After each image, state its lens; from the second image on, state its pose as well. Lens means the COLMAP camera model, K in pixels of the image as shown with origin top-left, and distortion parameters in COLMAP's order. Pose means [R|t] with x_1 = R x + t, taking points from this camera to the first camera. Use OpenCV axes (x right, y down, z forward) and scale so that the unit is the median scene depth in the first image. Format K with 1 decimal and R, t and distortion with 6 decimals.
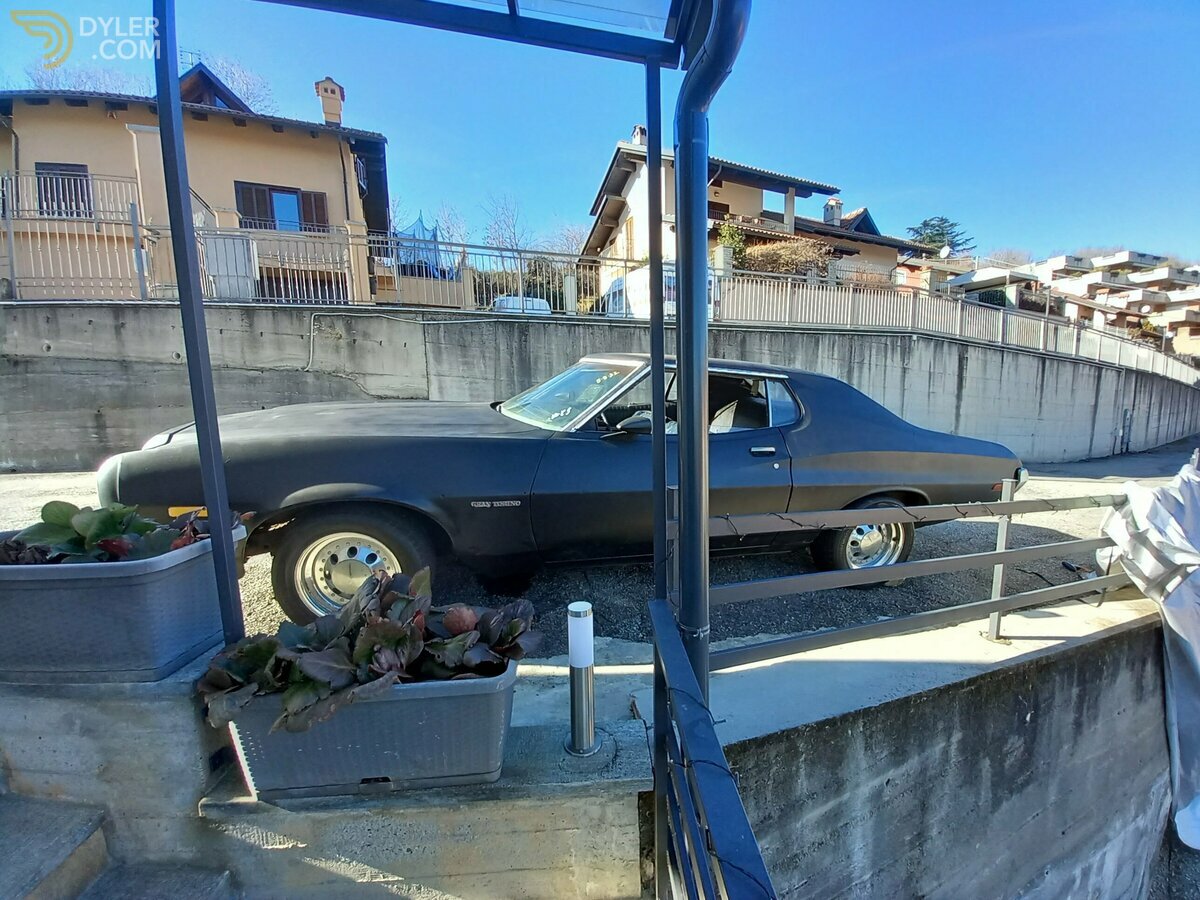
lens RADIAL K [[480.9, 0, 602.0], [0, 480.9, 457.4], [0, 0, 1]] dist [0.021866, -0.018102]
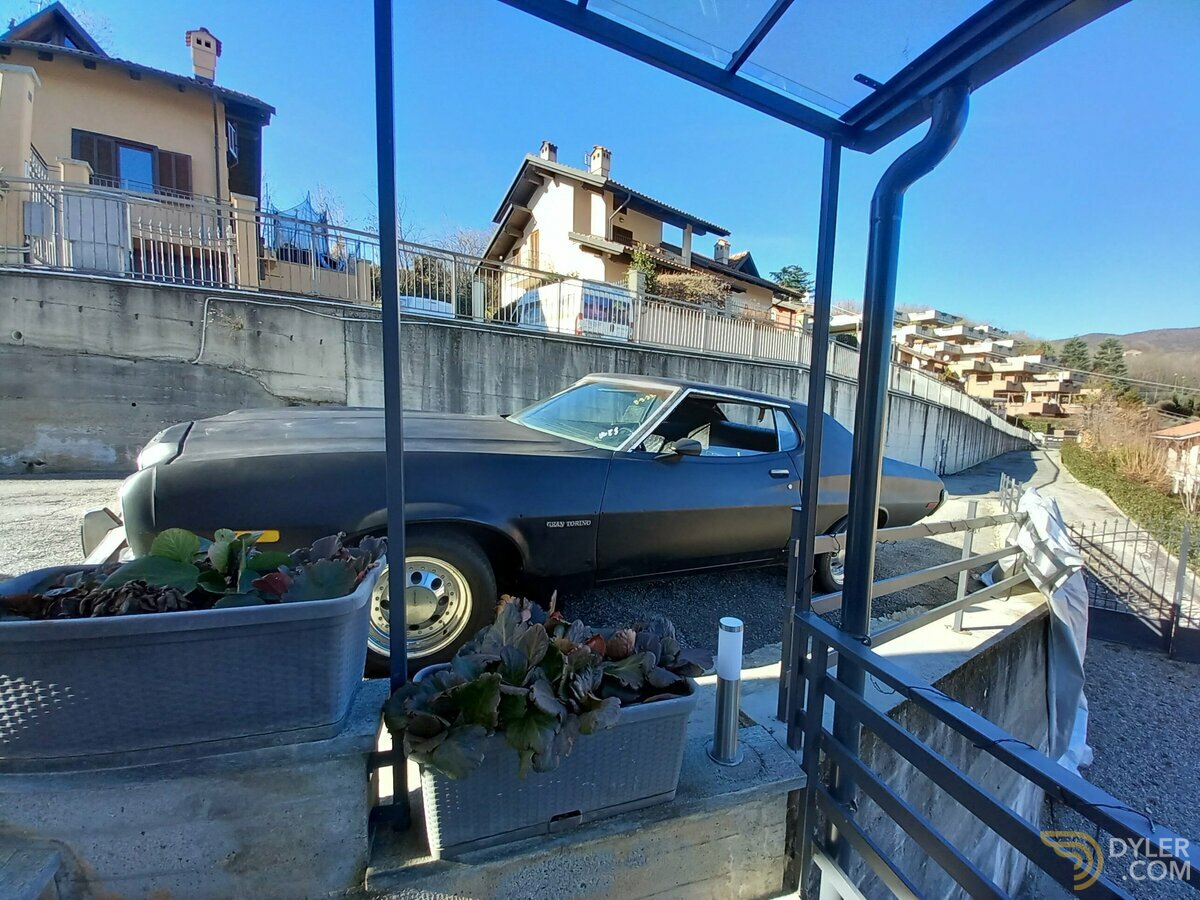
lens RADIAL K [[484.8, 0, 604.6], [0, 484.8, 458.8], [0, 0, 1]] dist [0.019672, -0.017721]
pose [[0.969538, 0.023992, 0.243763, -0.122150], [-0.018092, 0.999487, -0.026411, -0.003444], [-0.244272, 0.021197, 0.969475, 0.004884]]
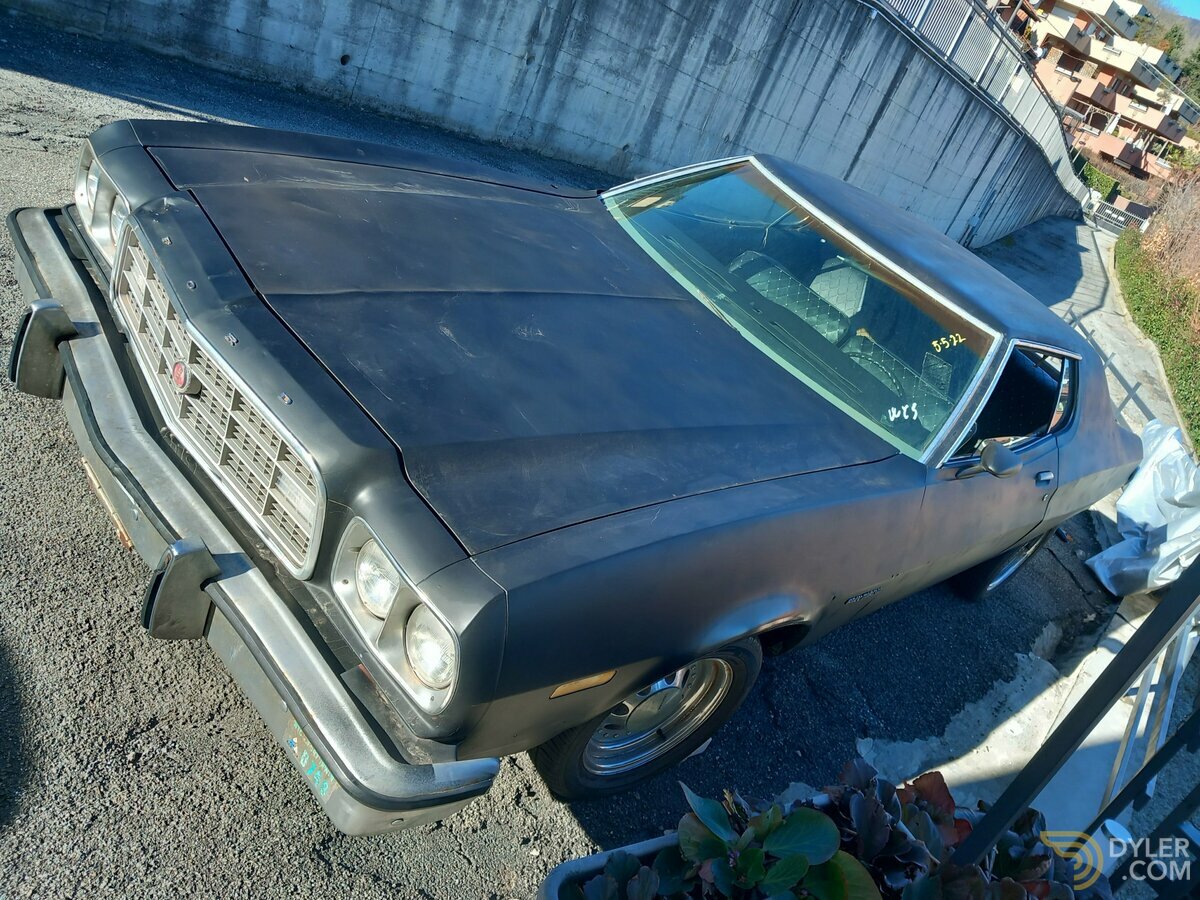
lens RADIAL K [[973.0, 0, 600.0], [0, 973.0, 450.0], [0, 0, 1]] dist [0.014181, -0.011488]
pose [[0.812178, 0.081230, 0.577728, -0.377429], [-0.325964, 0.884459, 0.333886, -0.116135], [-0.483855, -0.459493, 0.744816, 0.101787]]
